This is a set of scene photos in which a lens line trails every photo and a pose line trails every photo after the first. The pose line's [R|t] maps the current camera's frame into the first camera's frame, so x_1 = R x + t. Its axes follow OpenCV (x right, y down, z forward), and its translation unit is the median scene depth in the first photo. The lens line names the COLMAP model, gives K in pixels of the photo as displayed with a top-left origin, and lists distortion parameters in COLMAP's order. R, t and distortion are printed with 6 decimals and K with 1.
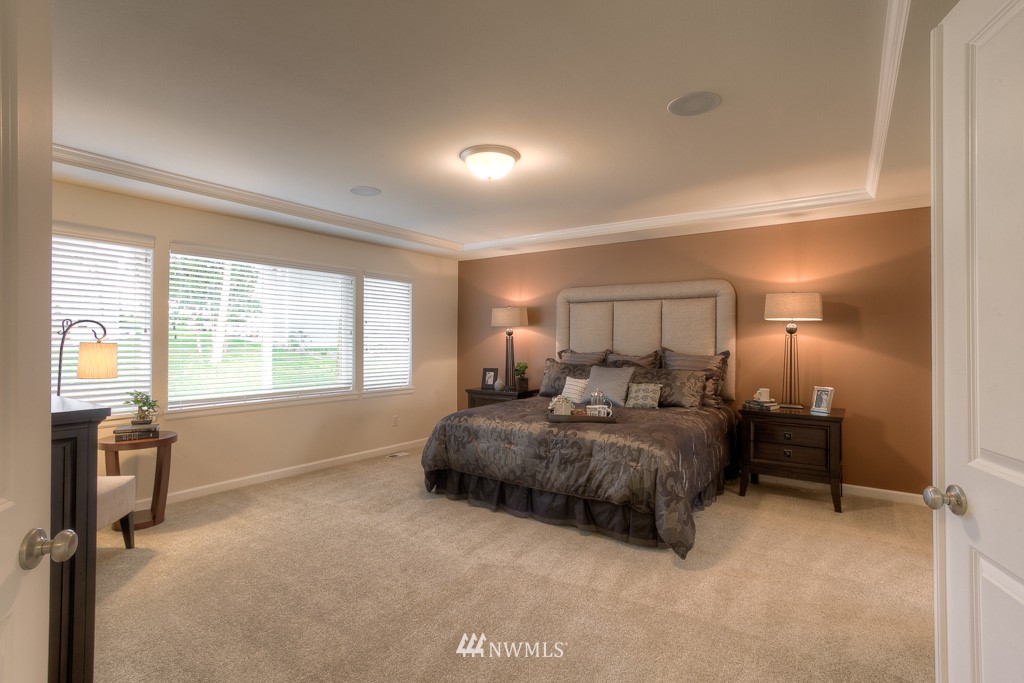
lens RADIAL K [[494.4, 0, 516.0], [0, 494.4, 339.8], [0, 0, 1]] dist [-0.011597, 0.002508]
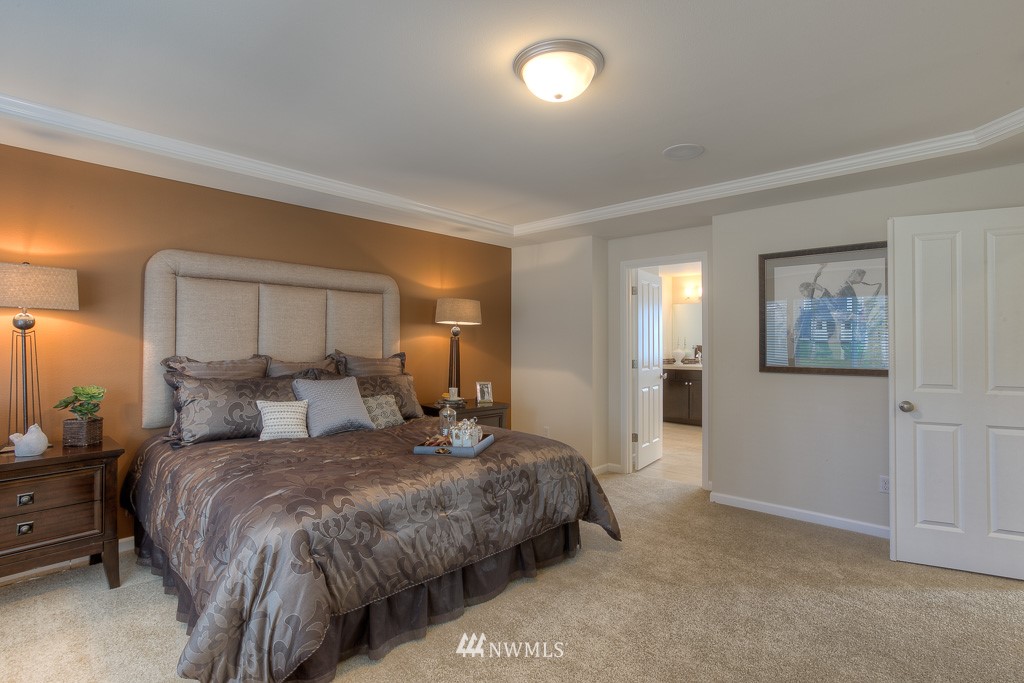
lens RADIAL K [[494.4, 0, 515.6], [0, 494.4, 340.6], [0, 0, 1]] dist [-0.011597, 0.002508]
pose [[0.163421, 0.002532, 0.986553, -0.603359], [-0.008243, 0.999965, -0.001201, -0.002202], [-0.986522, -0.007936, 0.163436, 0.800714]]
